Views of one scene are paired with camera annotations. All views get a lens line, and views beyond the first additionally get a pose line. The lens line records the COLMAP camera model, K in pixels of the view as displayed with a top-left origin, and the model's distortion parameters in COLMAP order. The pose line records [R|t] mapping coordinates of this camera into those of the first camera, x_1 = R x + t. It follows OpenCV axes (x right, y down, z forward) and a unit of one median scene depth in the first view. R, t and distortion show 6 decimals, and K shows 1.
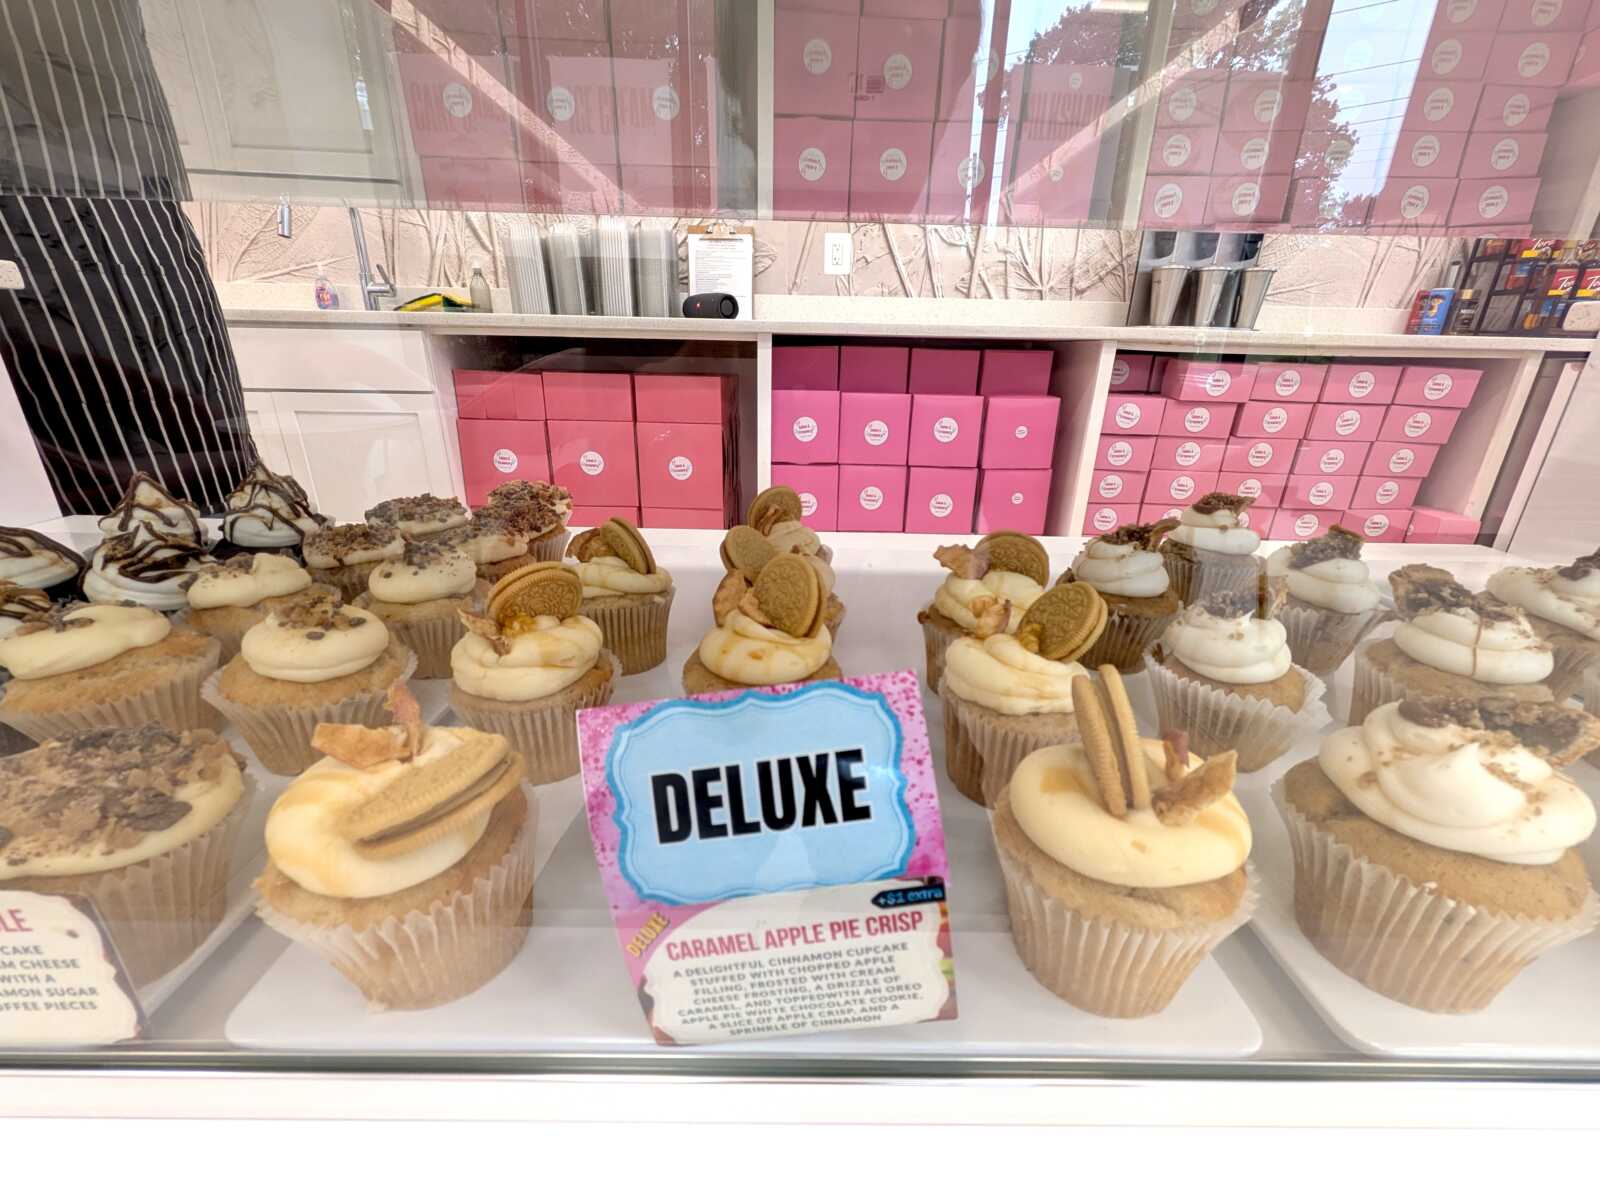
lens RADIAL K [[659.7, 0, 800.0], [0, 659.7, 600.0], [0, 0, 1]] dist [0.000715, -0.000081]
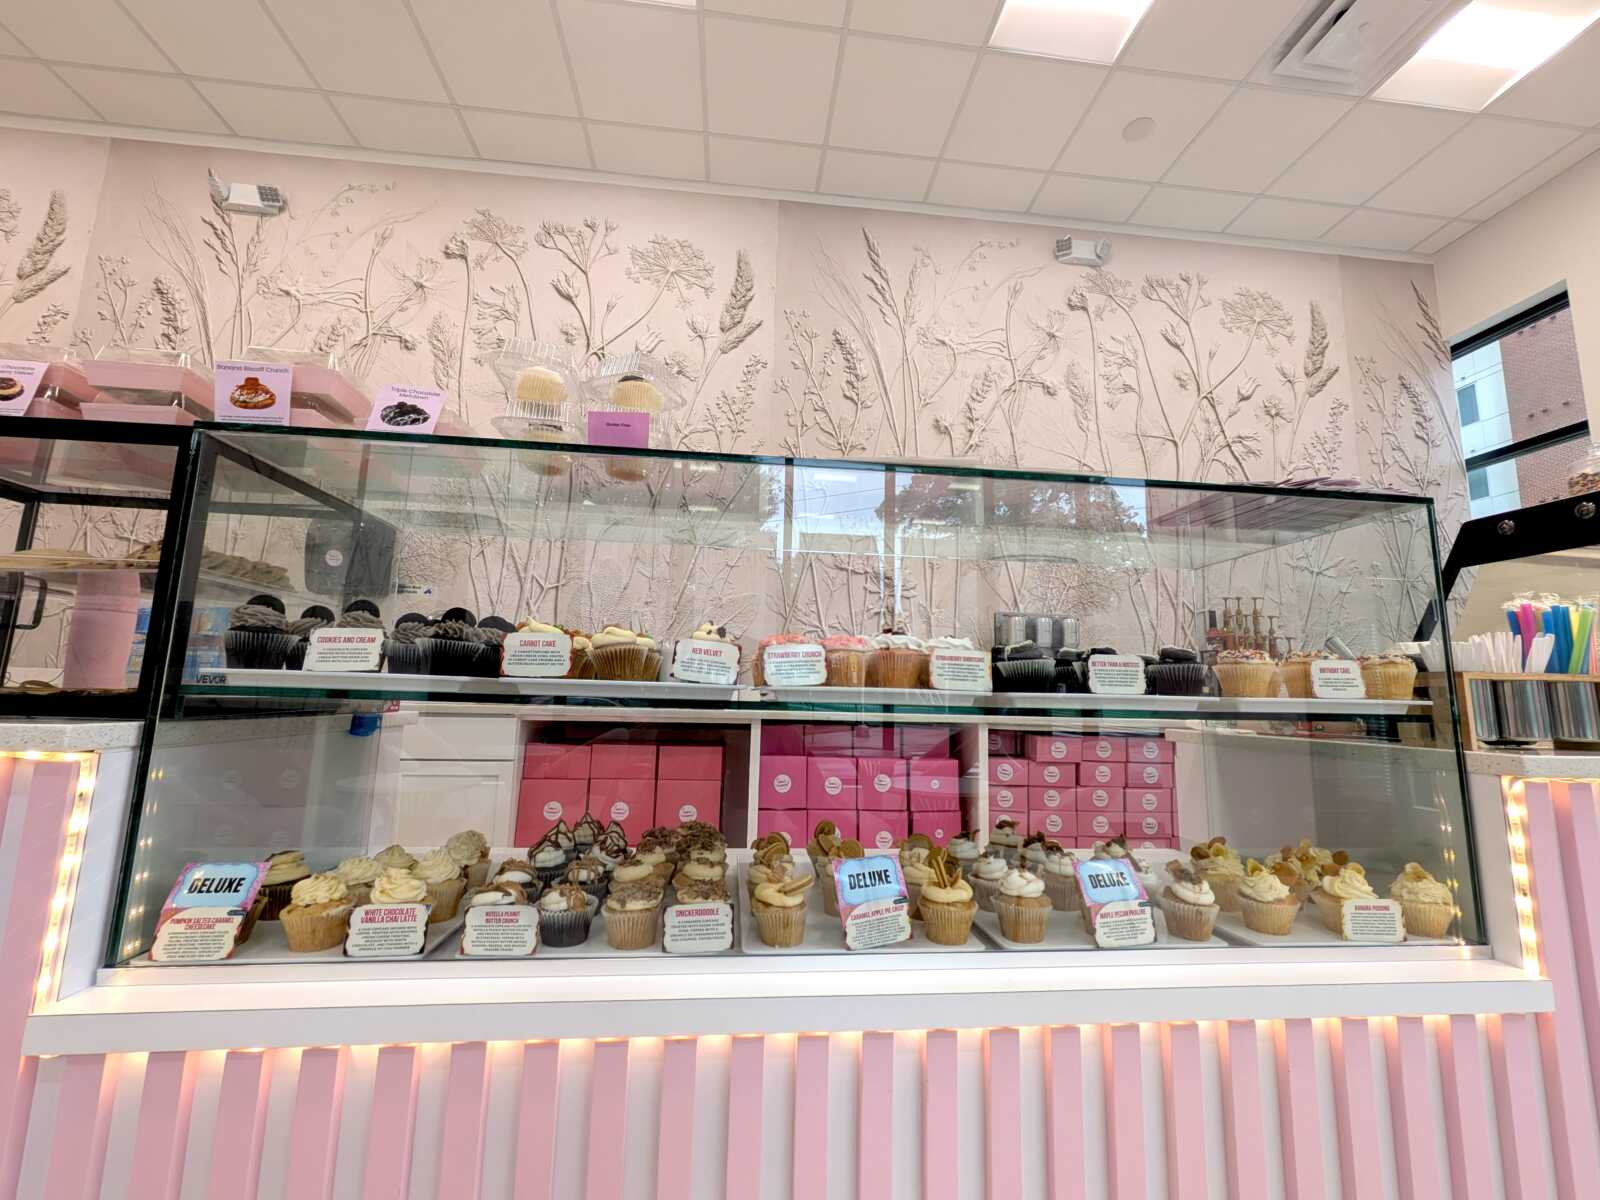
lens RADIAL K [[659.7, 0, 800.0], [0, 659.7, 600.0], [0, 0, 1]] dist [0.000715, -0.000081]
pose [[0.994796, 0.016813, 0.100487, -0.107725], [0.034323, 0.873334, -0.485910, 0.082831], [-0.095929, 0.486831, 0.868213, -0.415255]]
